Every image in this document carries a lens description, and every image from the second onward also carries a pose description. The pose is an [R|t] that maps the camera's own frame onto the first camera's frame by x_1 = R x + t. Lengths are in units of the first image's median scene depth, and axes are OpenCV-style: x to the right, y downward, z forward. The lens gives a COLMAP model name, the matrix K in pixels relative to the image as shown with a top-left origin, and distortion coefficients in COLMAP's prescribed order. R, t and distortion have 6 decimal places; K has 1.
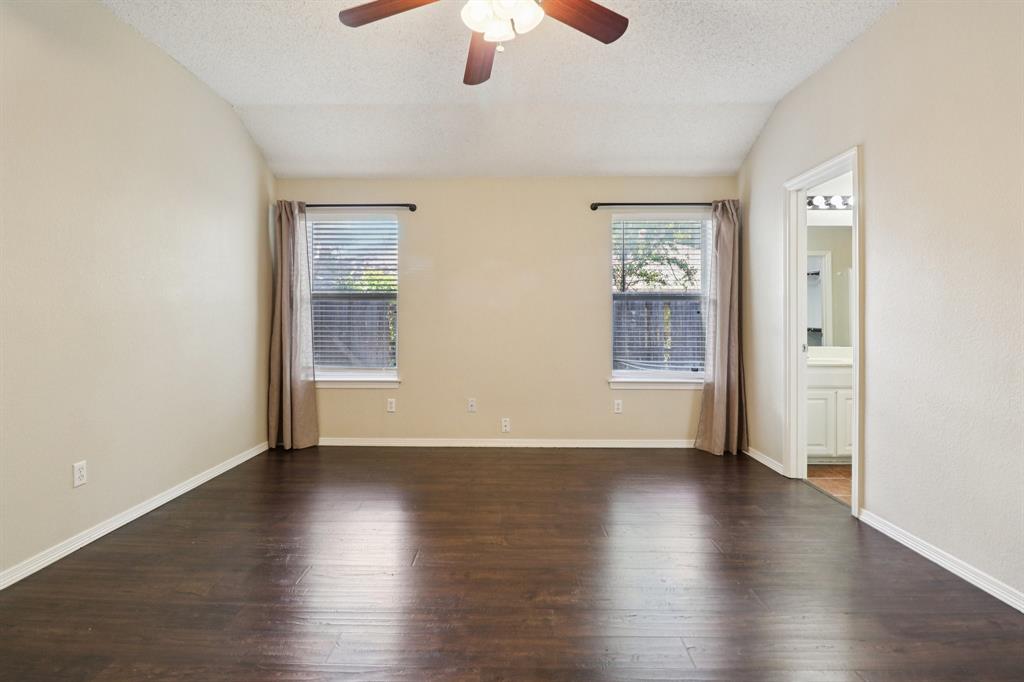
lens RADIAL K [[474.3, 0, 513.8], [0, 474.3, 323.8], [0, 0, 1]] dist [-0.016979, -0.000576]
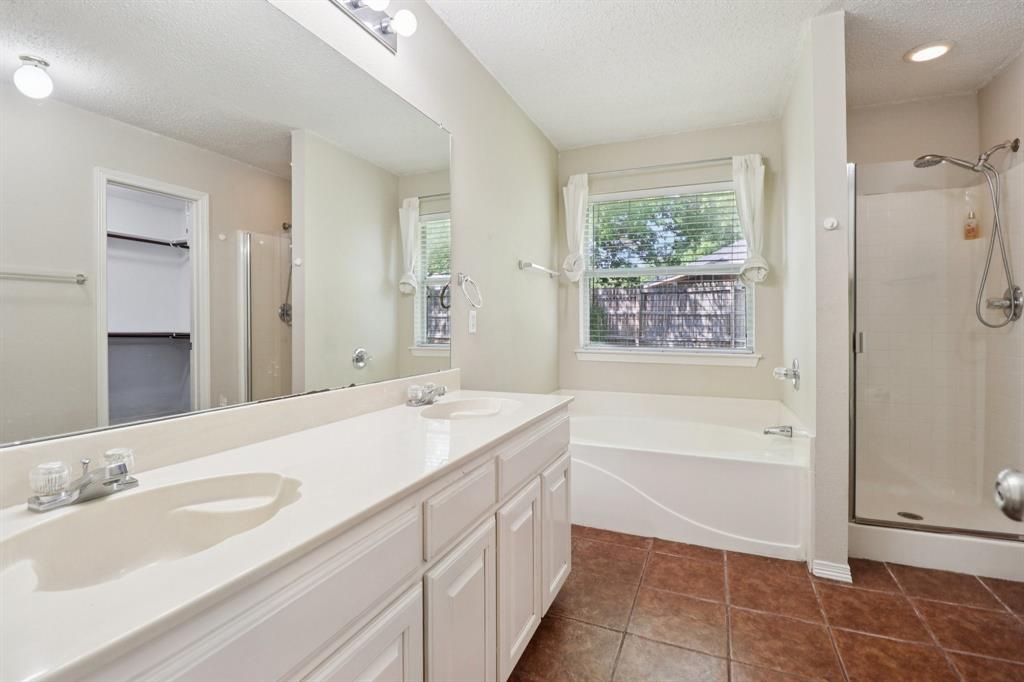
lens RADIAL K [[474.3, 0, 513.8], [0, 474.3, 323.8], [0, 0, 1]] dist [-0.016979, -0.000576]
pose [[0.379794, 0.007784, 0.925038, 0.494297], [0.005186, 0.999931, -0.010543, 0.011360], [-0.925056, 0.008801, 0.379728, 0.755637]]
